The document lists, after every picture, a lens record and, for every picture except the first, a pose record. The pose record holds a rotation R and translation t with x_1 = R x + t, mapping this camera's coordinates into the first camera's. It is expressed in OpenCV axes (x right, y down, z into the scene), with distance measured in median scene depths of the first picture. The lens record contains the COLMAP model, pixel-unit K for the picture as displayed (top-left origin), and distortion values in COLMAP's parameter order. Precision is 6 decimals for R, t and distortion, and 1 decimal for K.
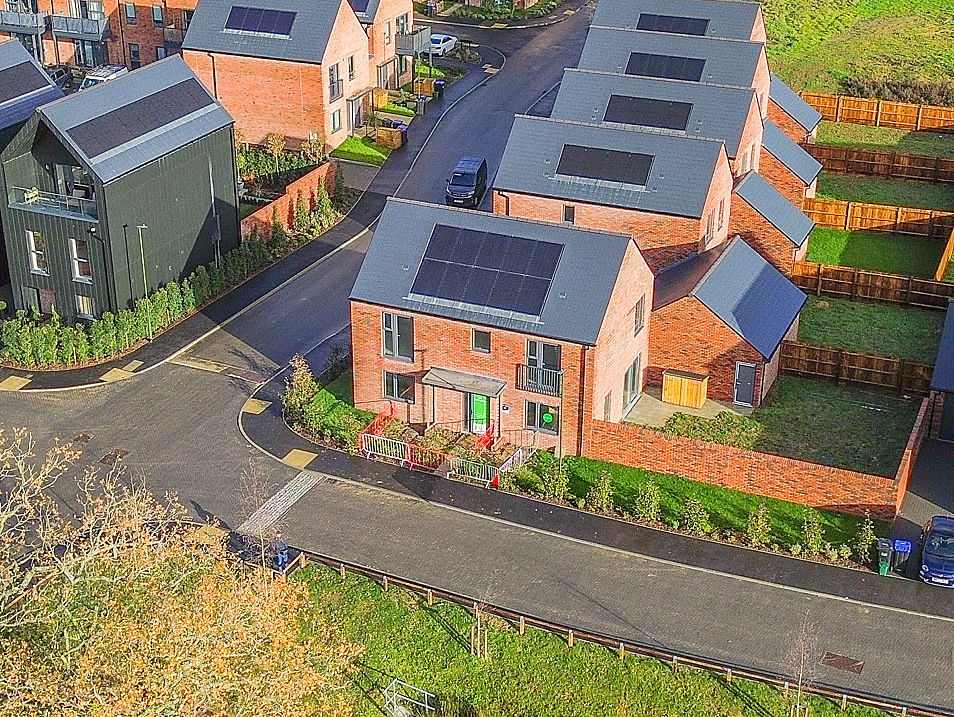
lens RADIAL K [[1445.9, 0, 477.0], [0, 1445.9, 358.5], [0, 0, 1]] dist [0.111728, -0.116816]
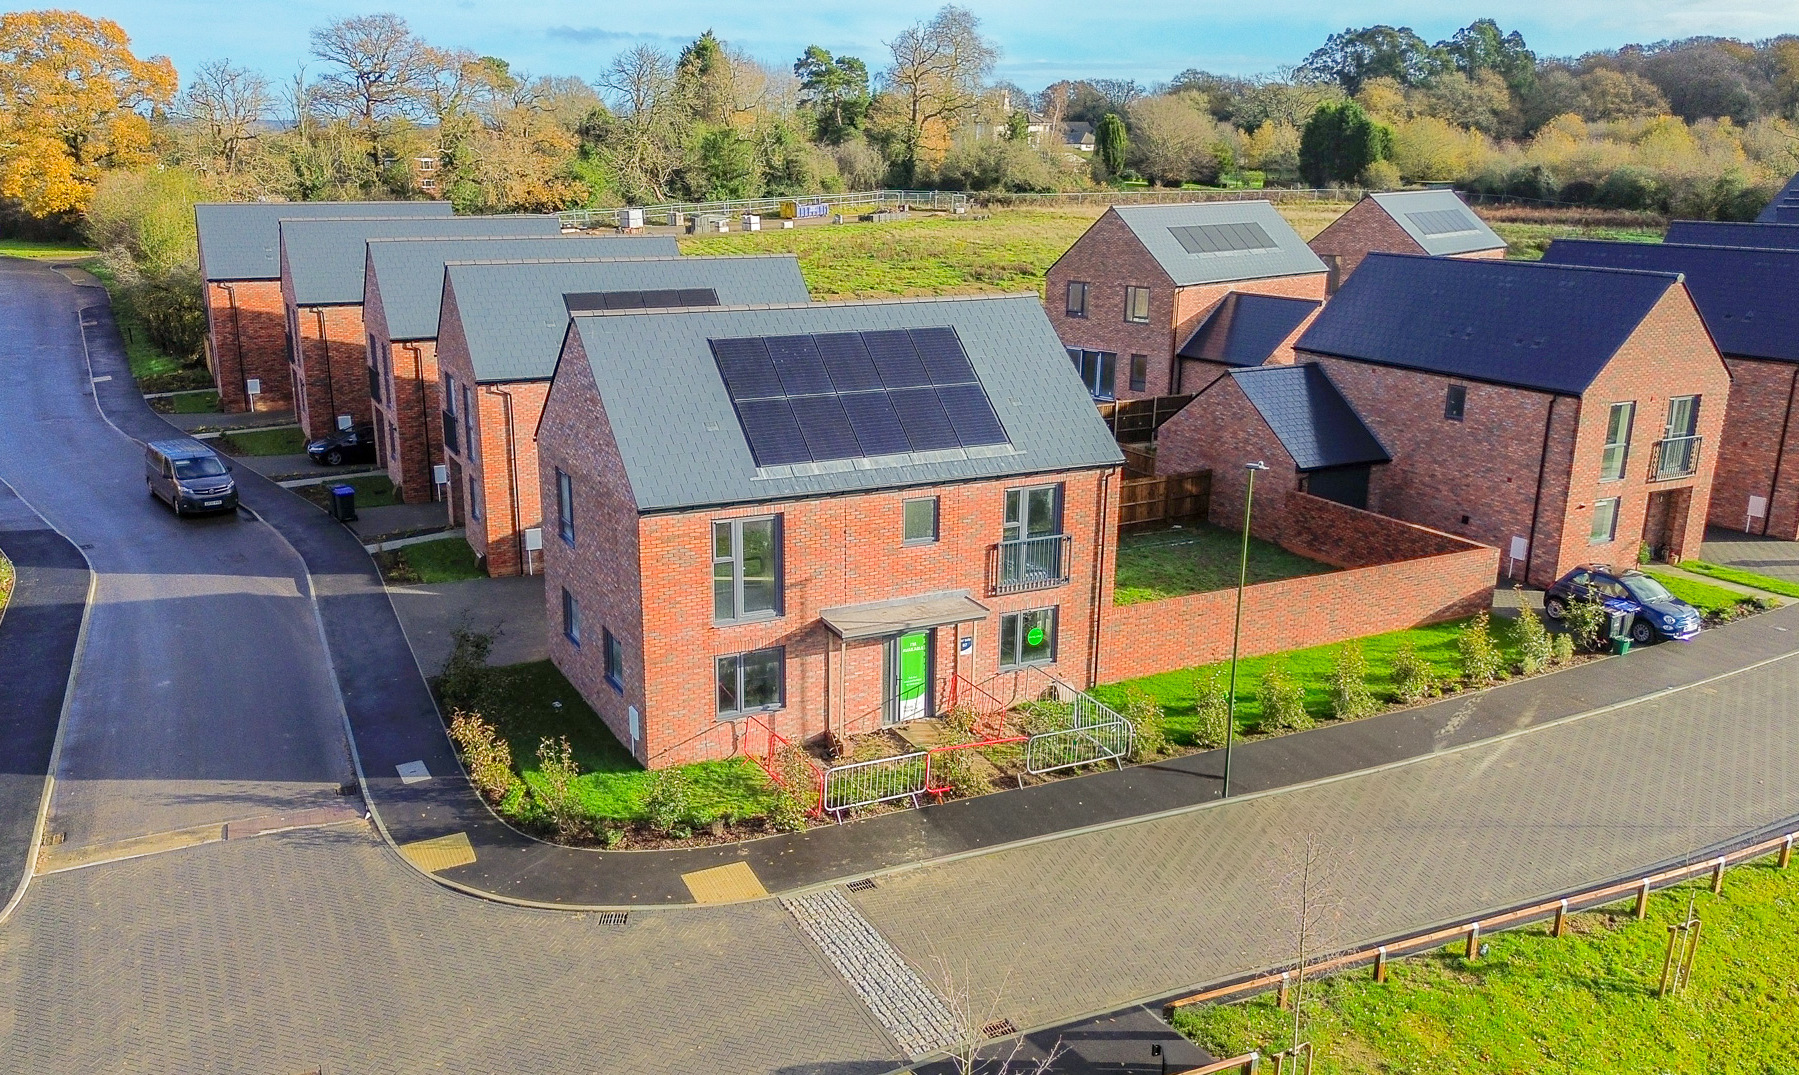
lens RADIAL K [[1452.1, 0, 861.2], [0, 1452.1, 543.8], [0, 0, 1]] dist [0.067560, 0.001685]
pose [[0.641237, -0.202978, 0.740010, -0.370170], [0.329946, 0.943611, -0.027083, 0.001919], [-0.692785, 0.261531, 0.672050, 0.648579]]
